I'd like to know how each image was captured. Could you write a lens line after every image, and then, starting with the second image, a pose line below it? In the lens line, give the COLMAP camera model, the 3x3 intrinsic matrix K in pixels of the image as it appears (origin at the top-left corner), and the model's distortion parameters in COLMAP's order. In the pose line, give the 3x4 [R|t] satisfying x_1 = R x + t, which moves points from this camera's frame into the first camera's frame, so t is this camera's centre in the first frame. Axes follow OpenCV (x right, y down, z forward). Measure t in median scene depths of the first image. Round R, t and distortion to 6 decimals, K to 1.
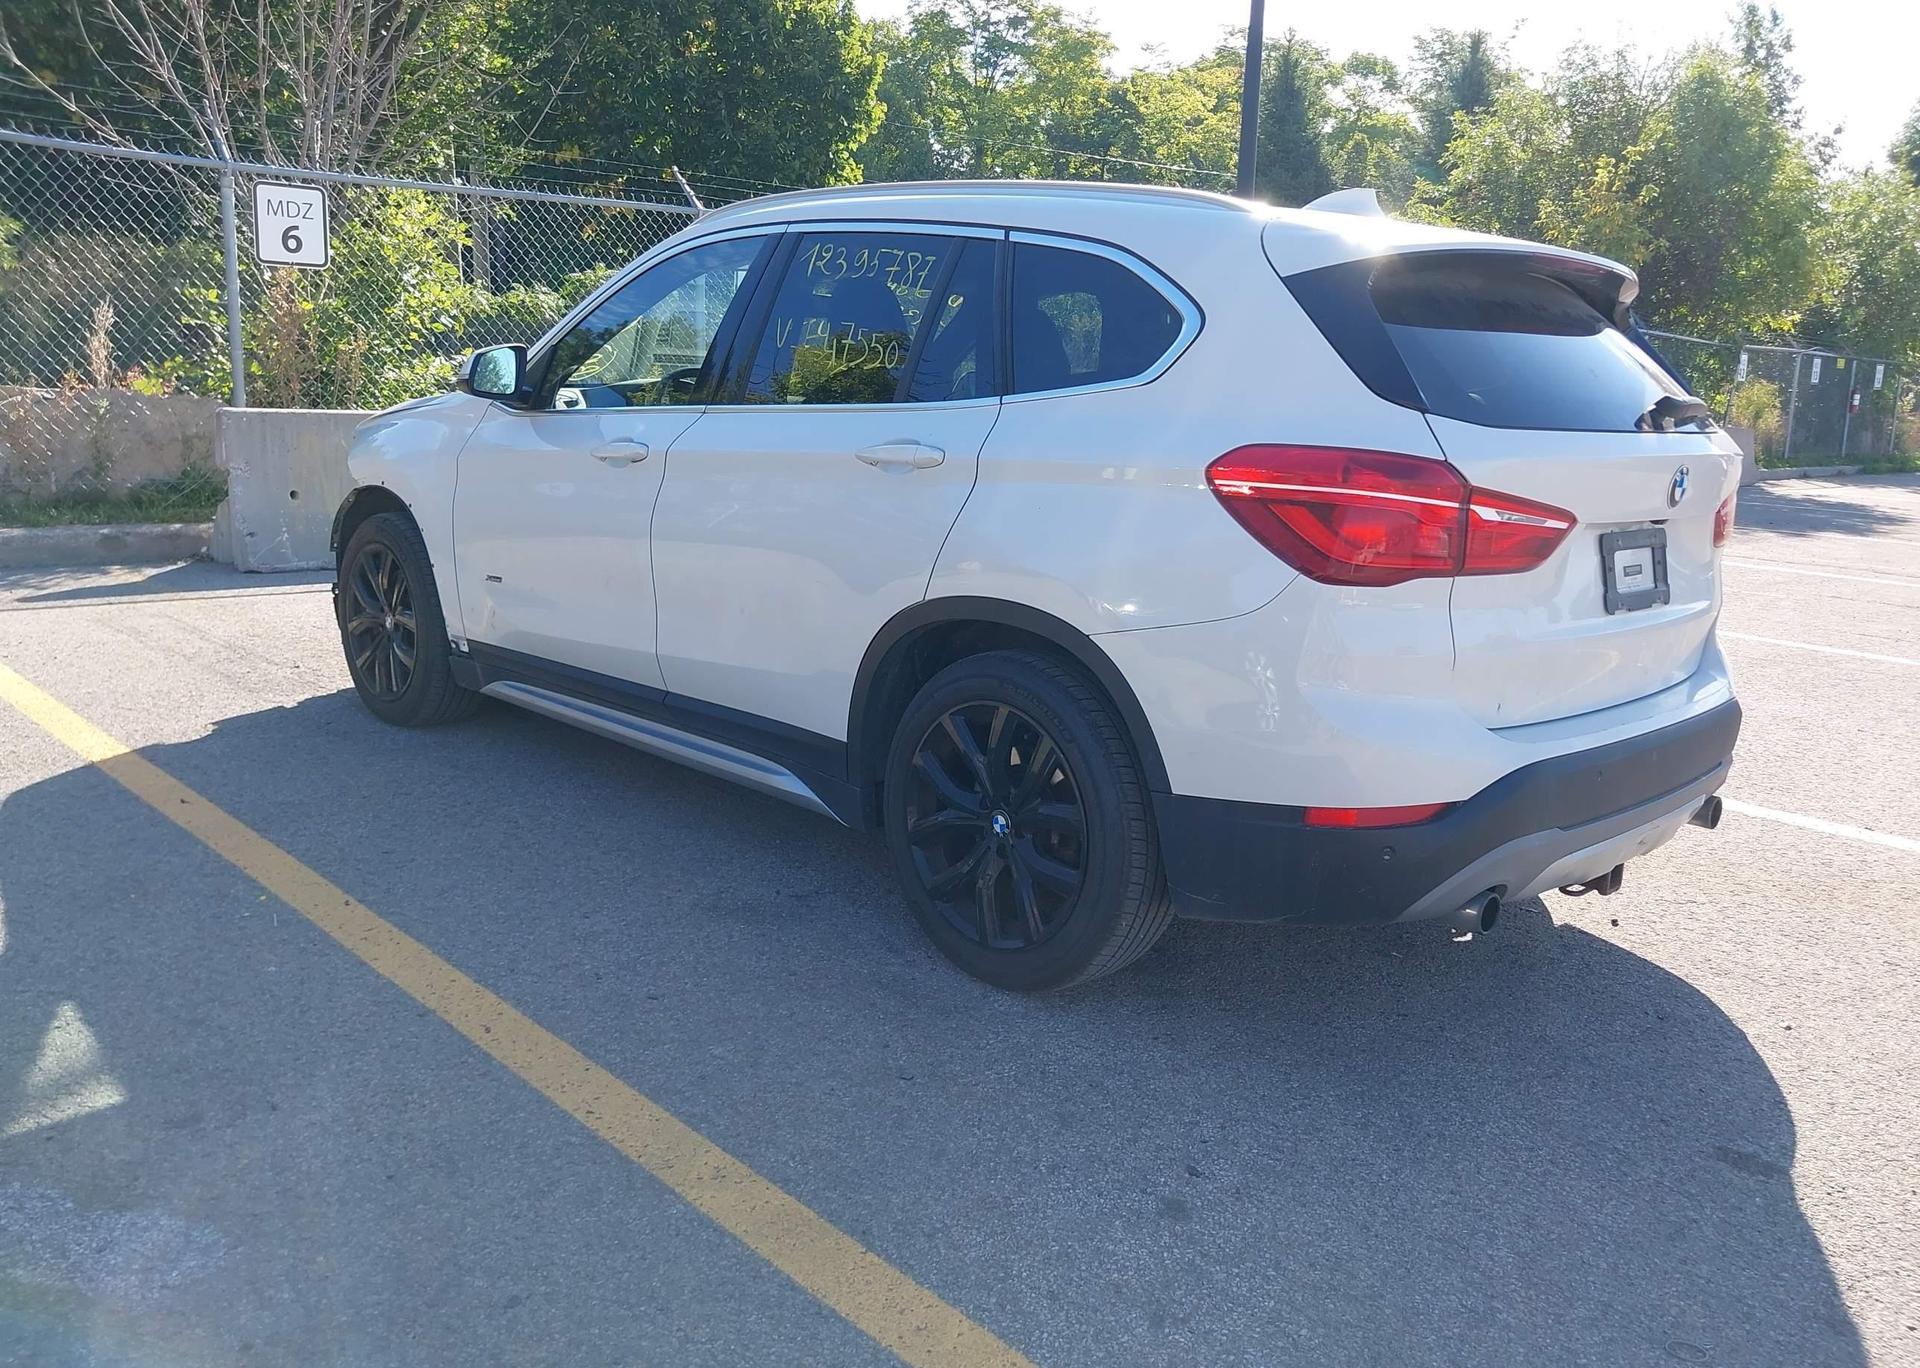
lens RADIAL K [[1519.7, 0, 1003.5], [0, 1519.7, 686.4], [0, 0, 1]] dist [0.004420, -0.007638]
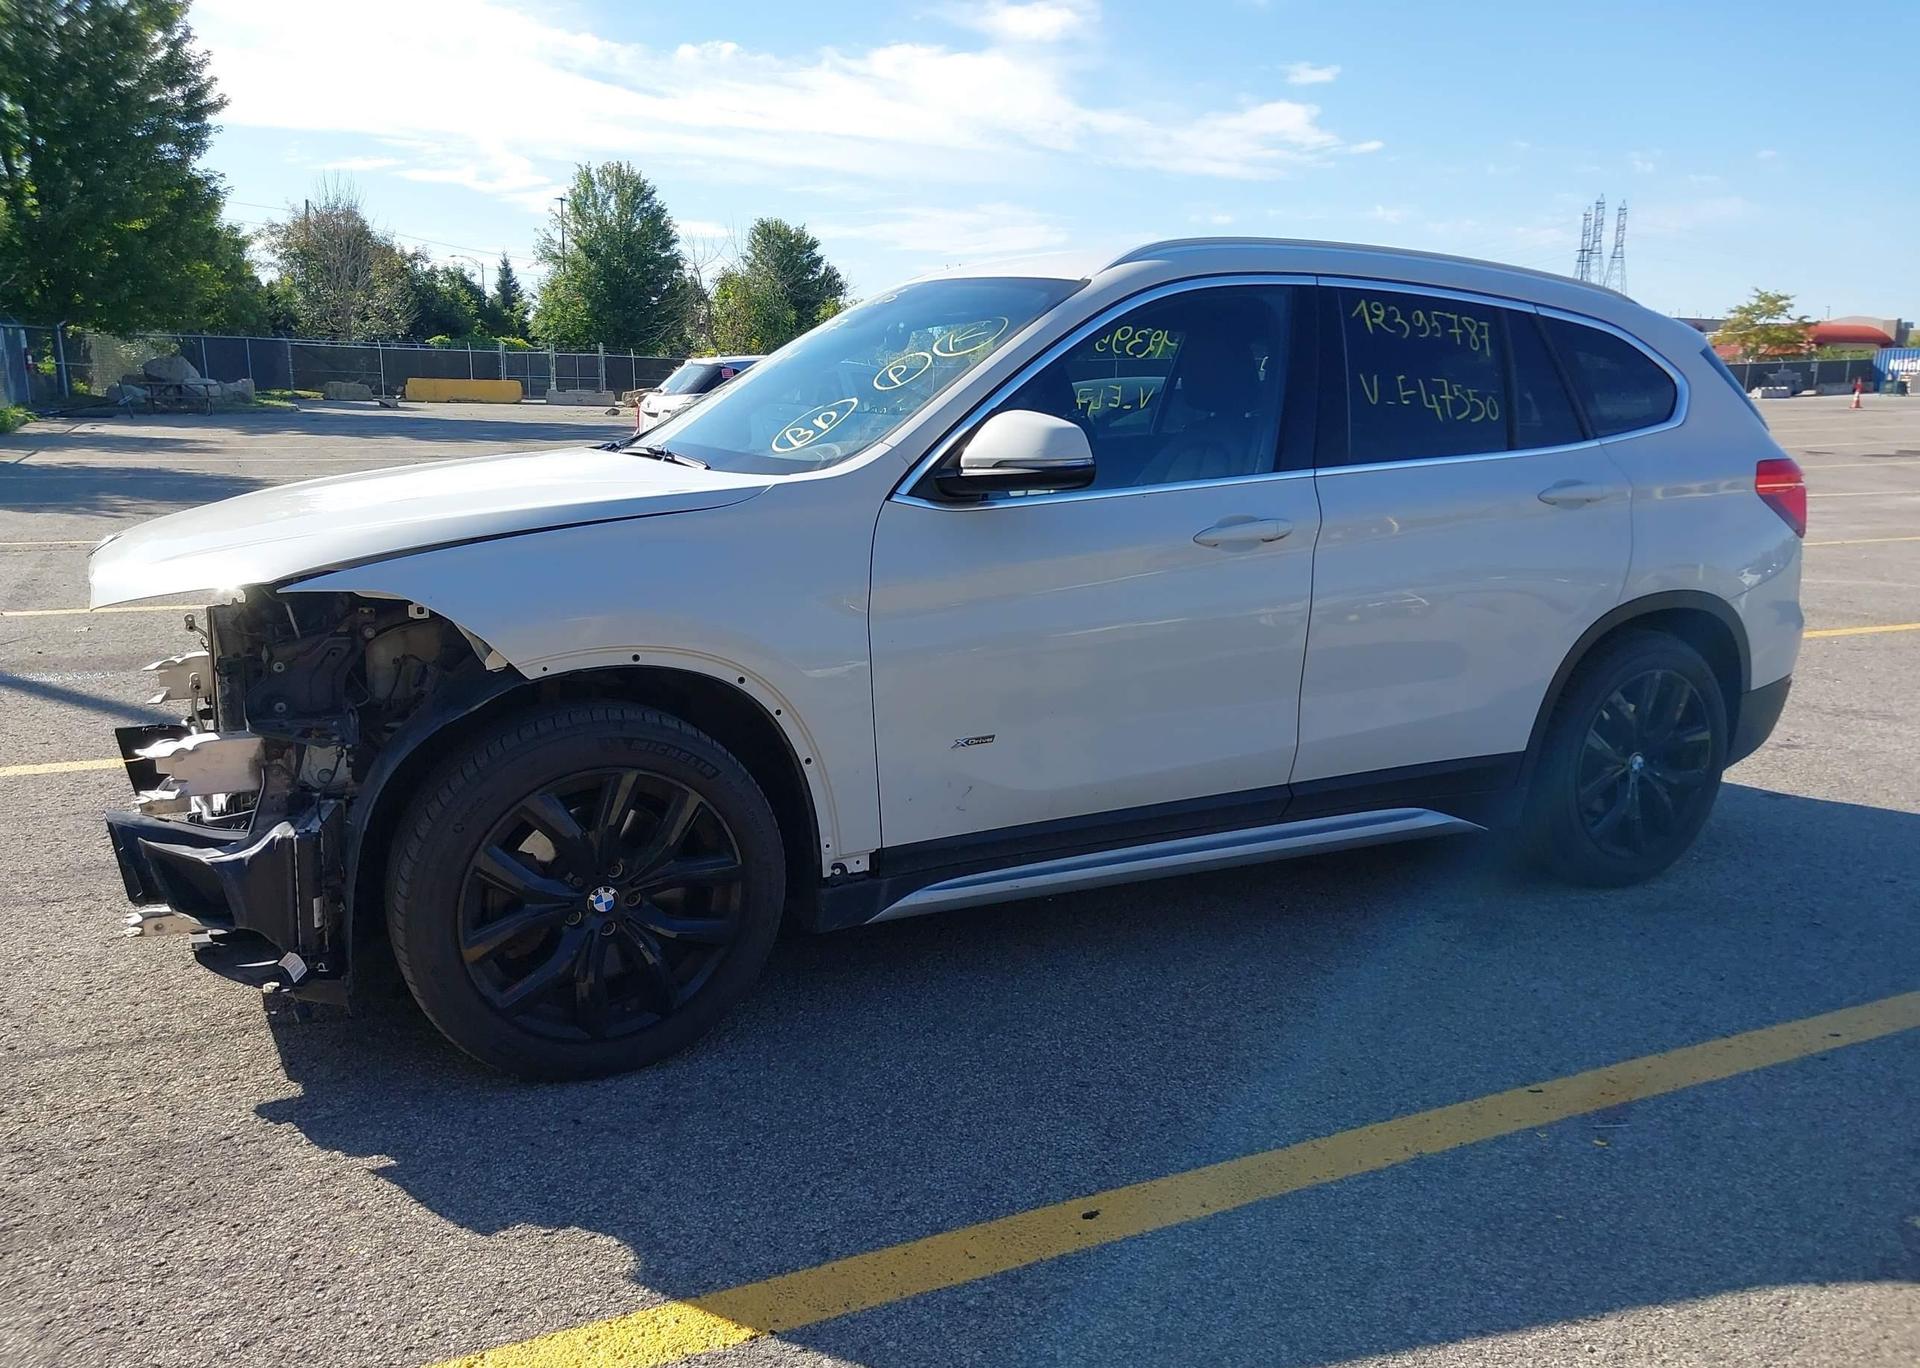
lens RADIAL K [[1504.2, 0, 960.0], [0, 1504.2, 684.0], [0, 0, 1]] dist [0.053083, -0.082509]
pose [[0.309606, -0.218789, 0.925352, -0.447922], [0.186589, 0.968227, 0.166497, -0.097942], [-0.932378, 0.121112, 0.340592, 0.351176]]
